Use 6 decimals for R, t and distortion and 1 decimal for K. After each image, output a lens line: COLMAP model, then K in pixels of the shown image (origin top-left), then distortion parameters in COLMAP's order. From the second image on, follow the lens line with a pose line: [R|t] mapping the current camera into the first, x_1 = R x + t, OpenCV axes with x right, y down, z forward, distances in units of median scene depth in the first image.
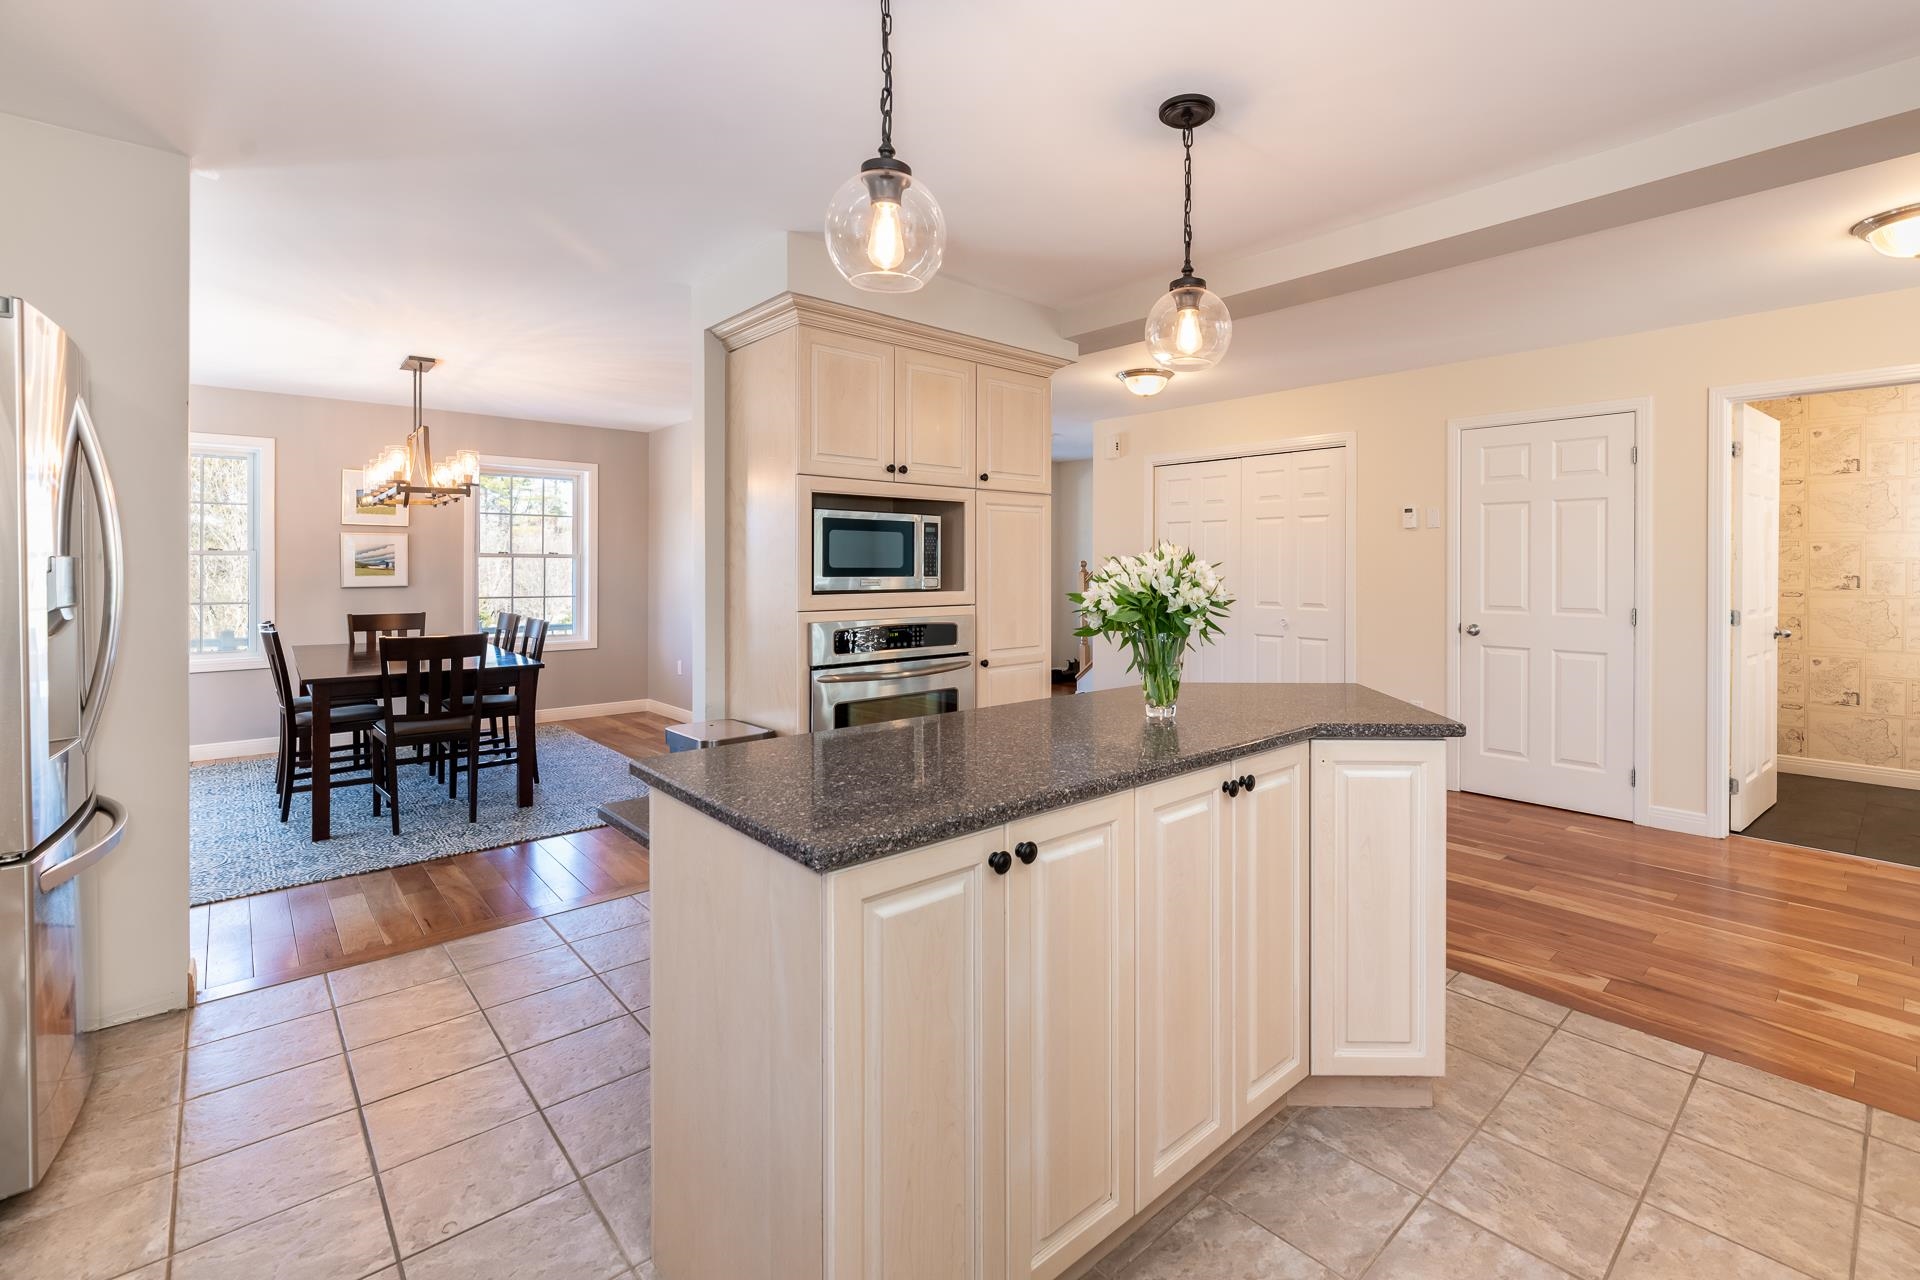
lens RADIAL K [[826.8, 0, 1002.6], [0, 826.8, 567.7], [0, 0, 1]] dist [0.002261, -0.000155]
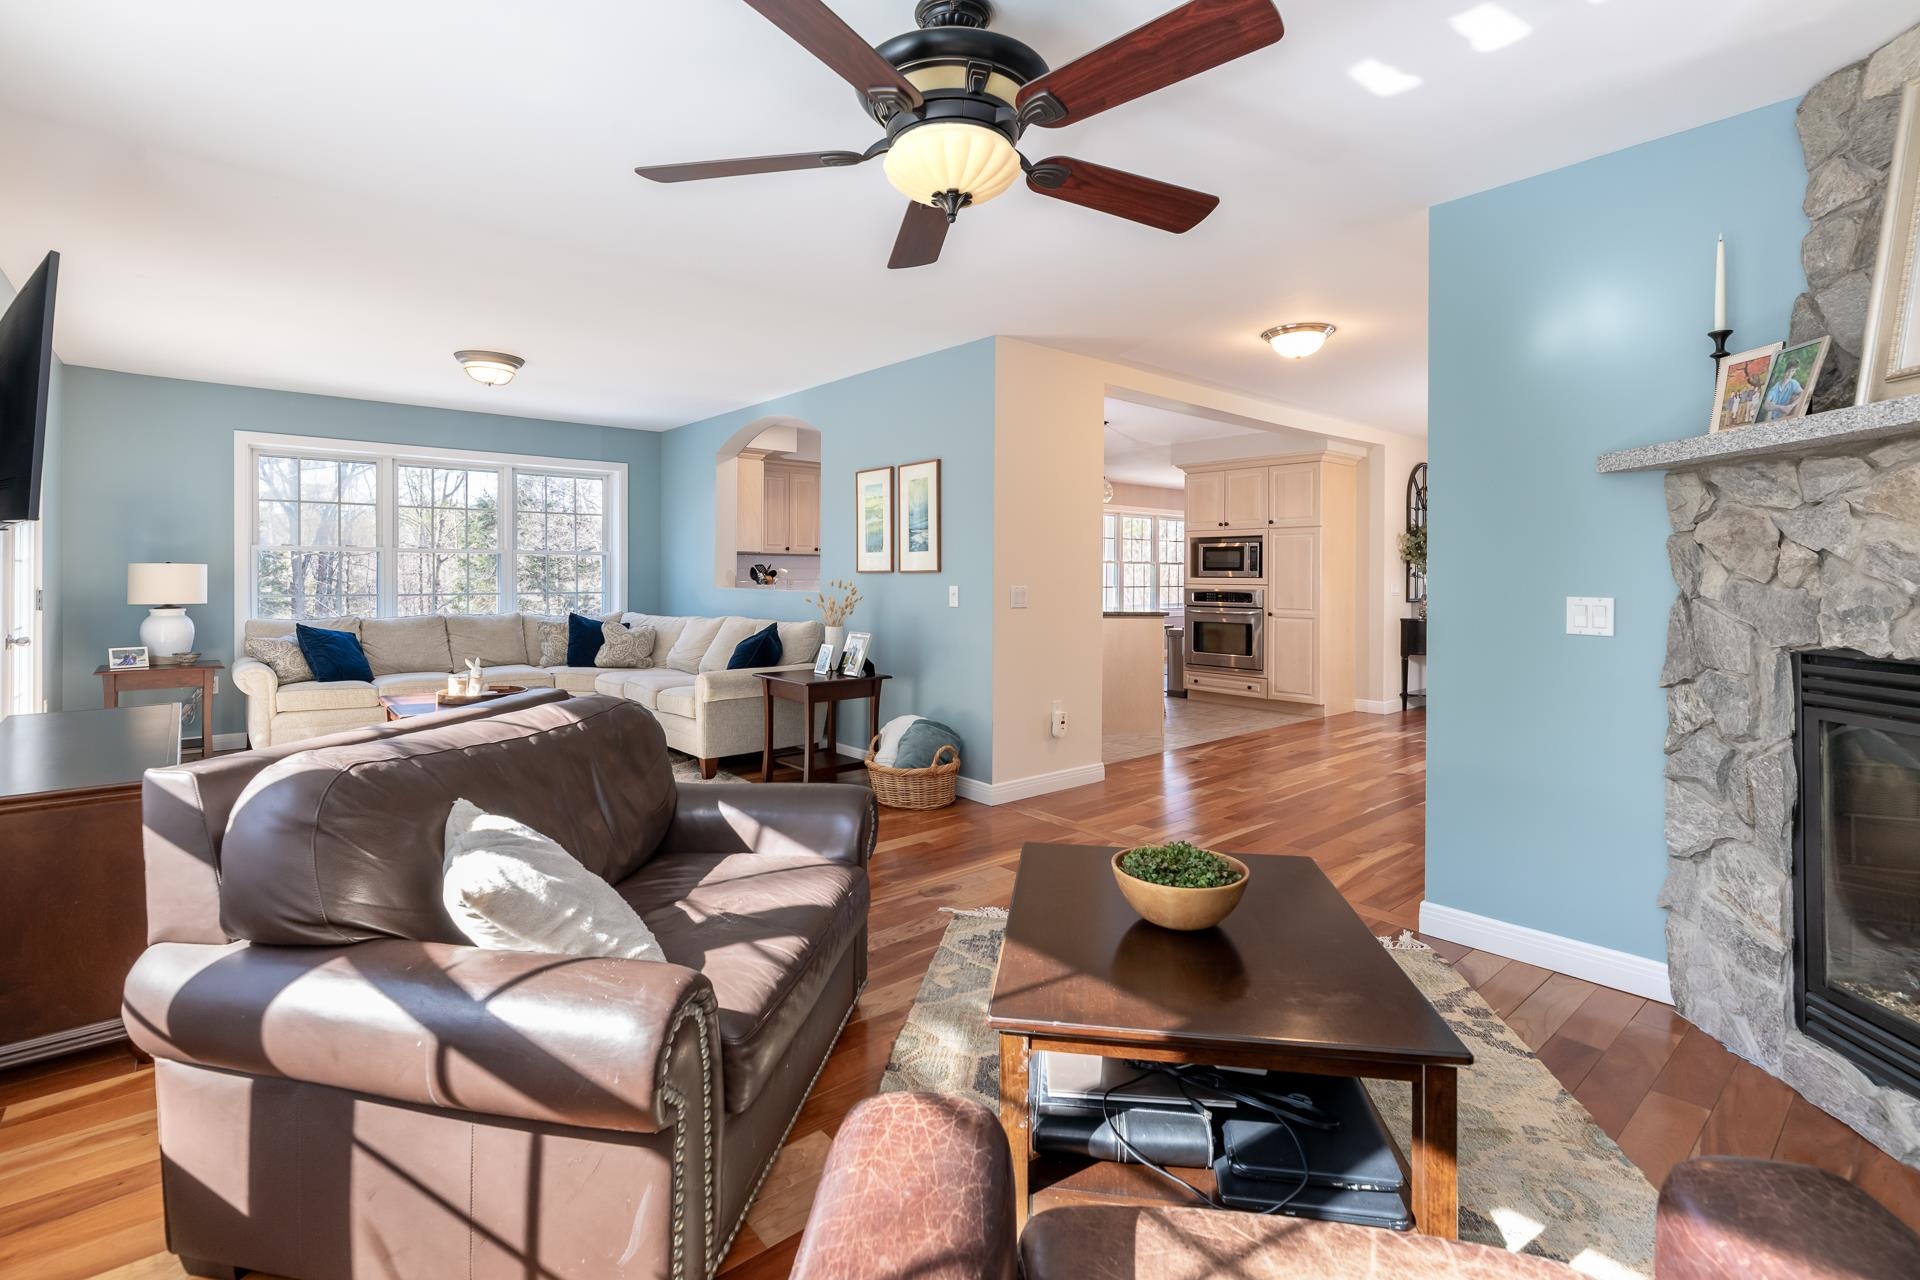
lens RADIAL K [[826.8, 0, 964.3], [0, 826.8, 571.0], [0, 0, 1]] dist [0.002261, -0.000155]
pose [[-0.000354, -0.006412, -0.999979, 2.054731], [-0.004964, 0.999967, -0.006410, 0.027941], [0.999988, 0.004962, -0.000386, 0.259699]]
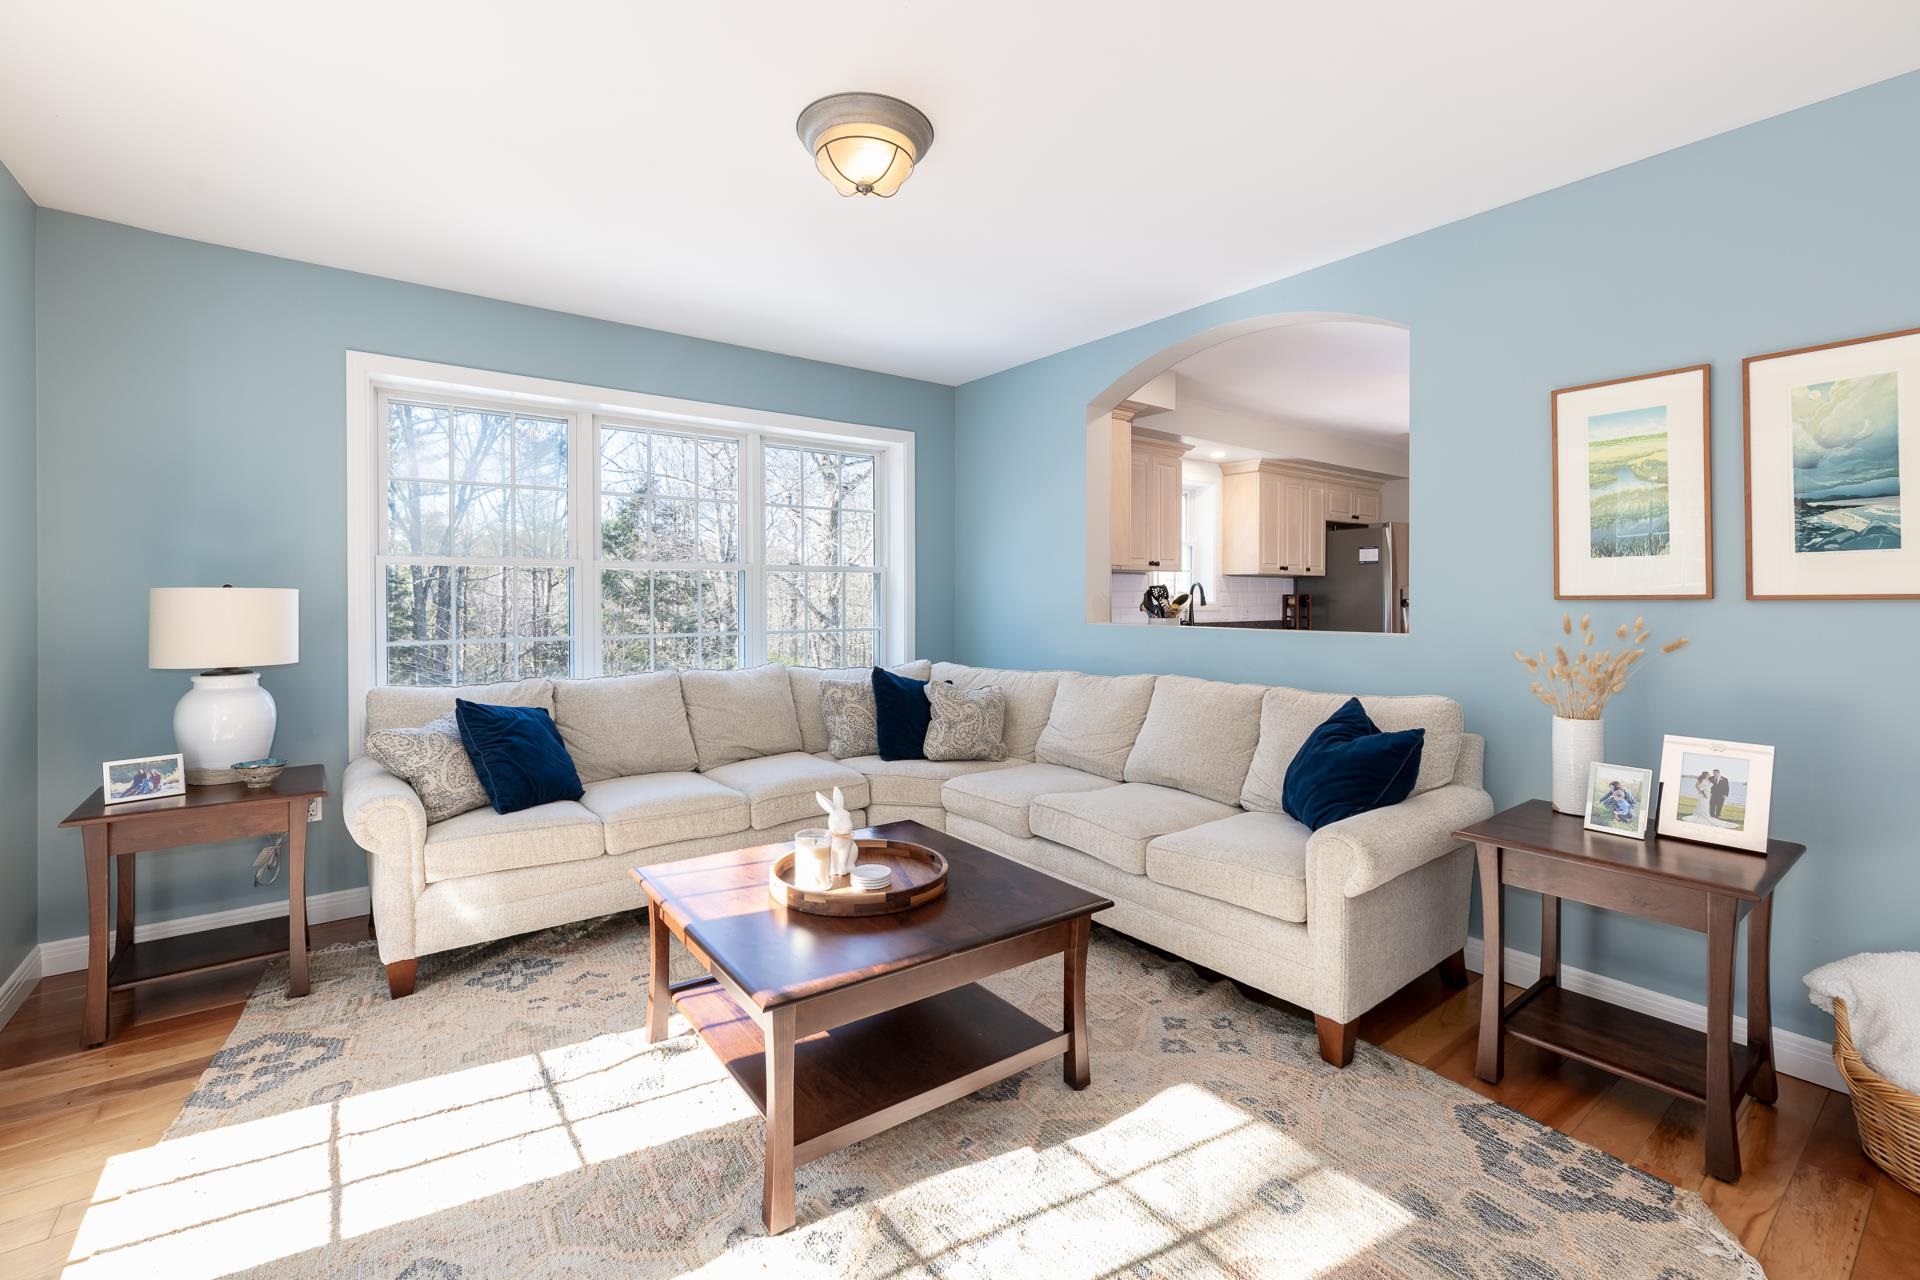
lens RADIAL K [[826.8, 0, 986.7], [0, 826.8, 592.1], [0, 0, 1]] dist [0.002261, -0.000155]
pose [[-0.074735, -0.007079, -0.997178, 1.347824], [-0.000110, 0.999975, -0.007090, 0.021281], [0.997203, -0.000420, -0.074734, -0.351023]]
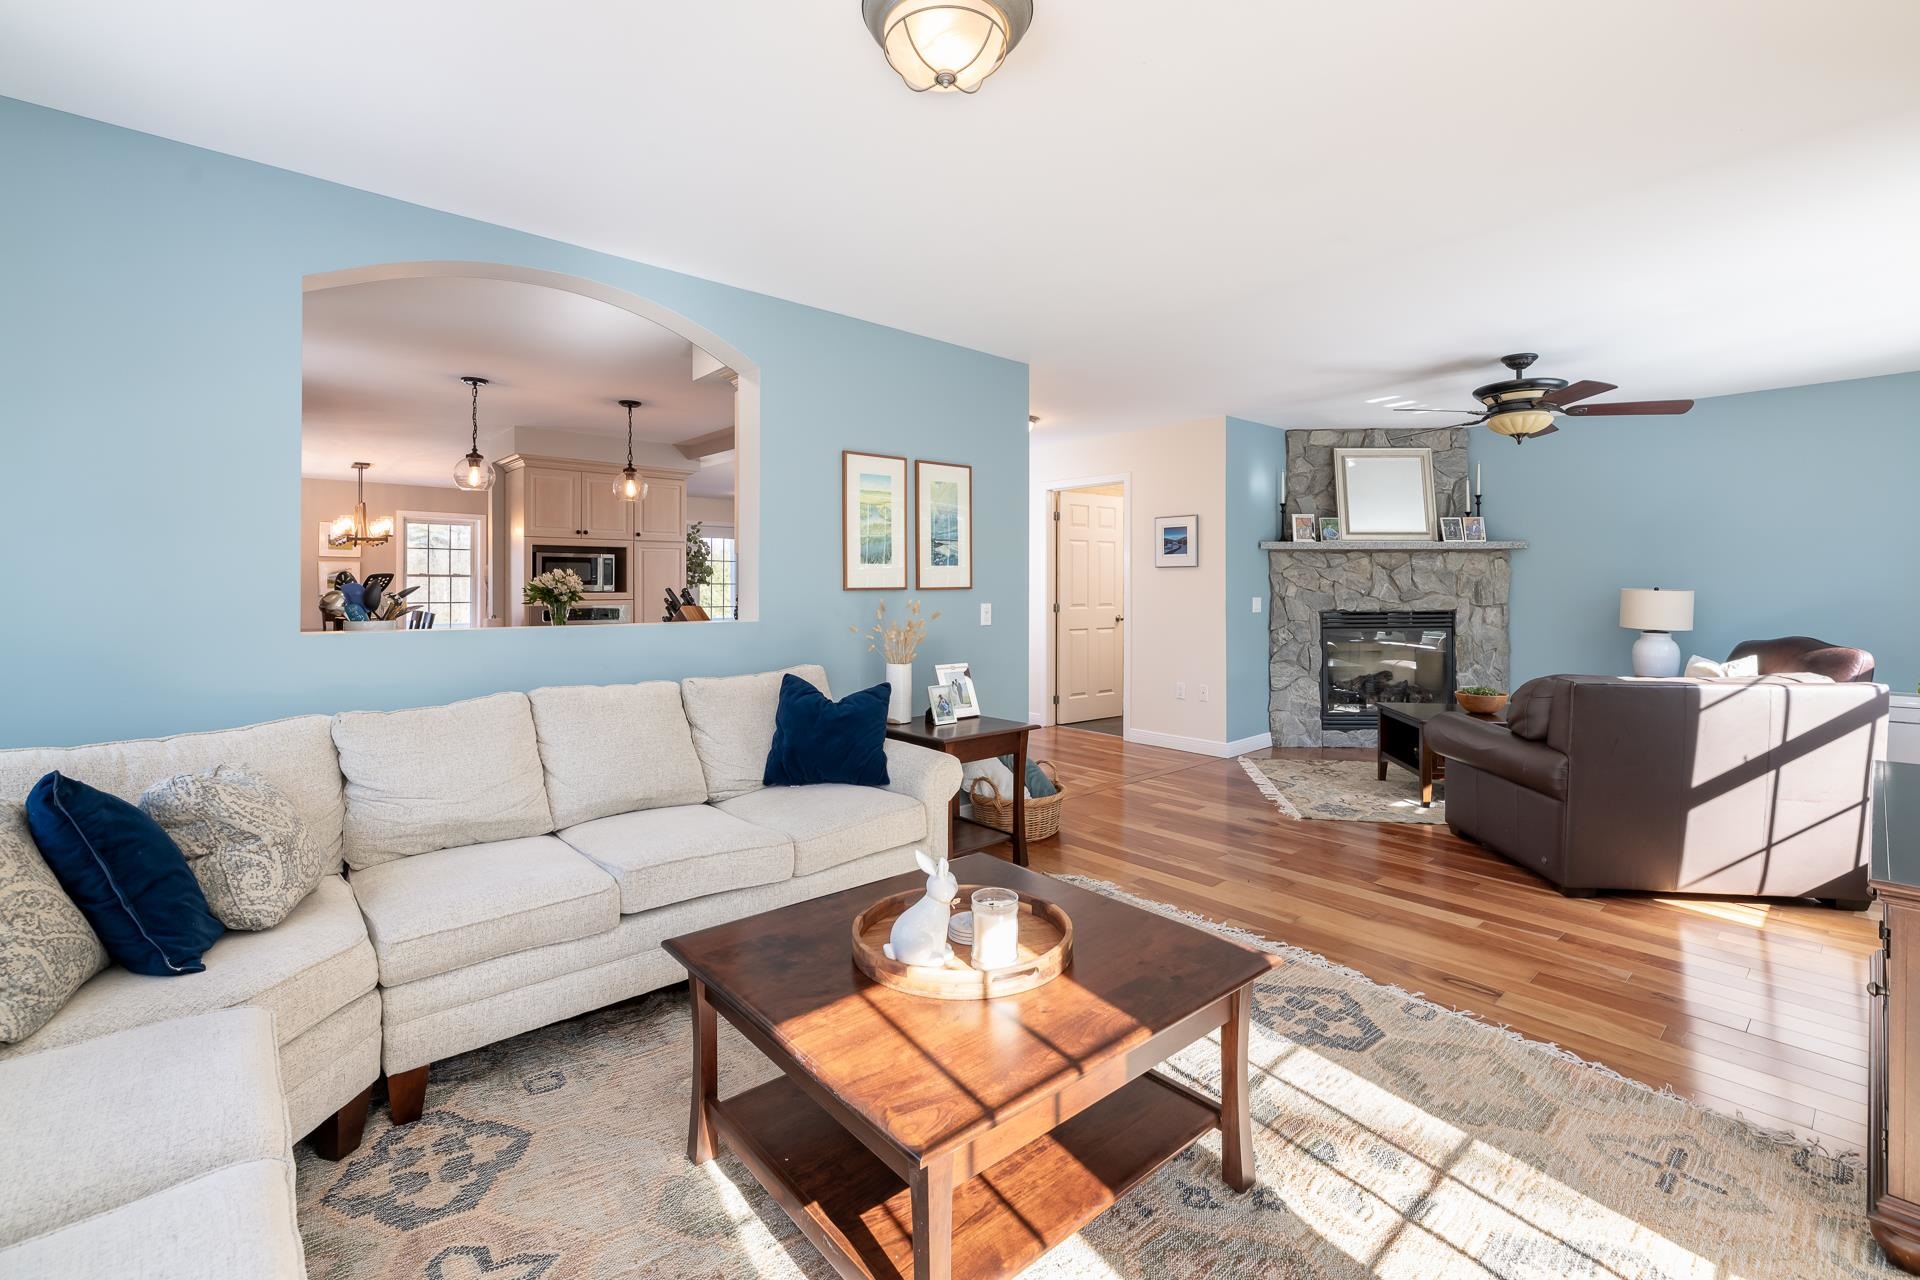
lens RADIAL K [[826.8, 0, 942.6], [0, 826.8, 584.2], [0, 0, 1]] dist [0.002261, -0.000155]
pose [[0.999461, -0.003933, -0.032603, 0.781302], [0.003812, 0.999986, -0.003780, 0.018936], [0.032617, 0.003653, 0.999461, -0.952638]]
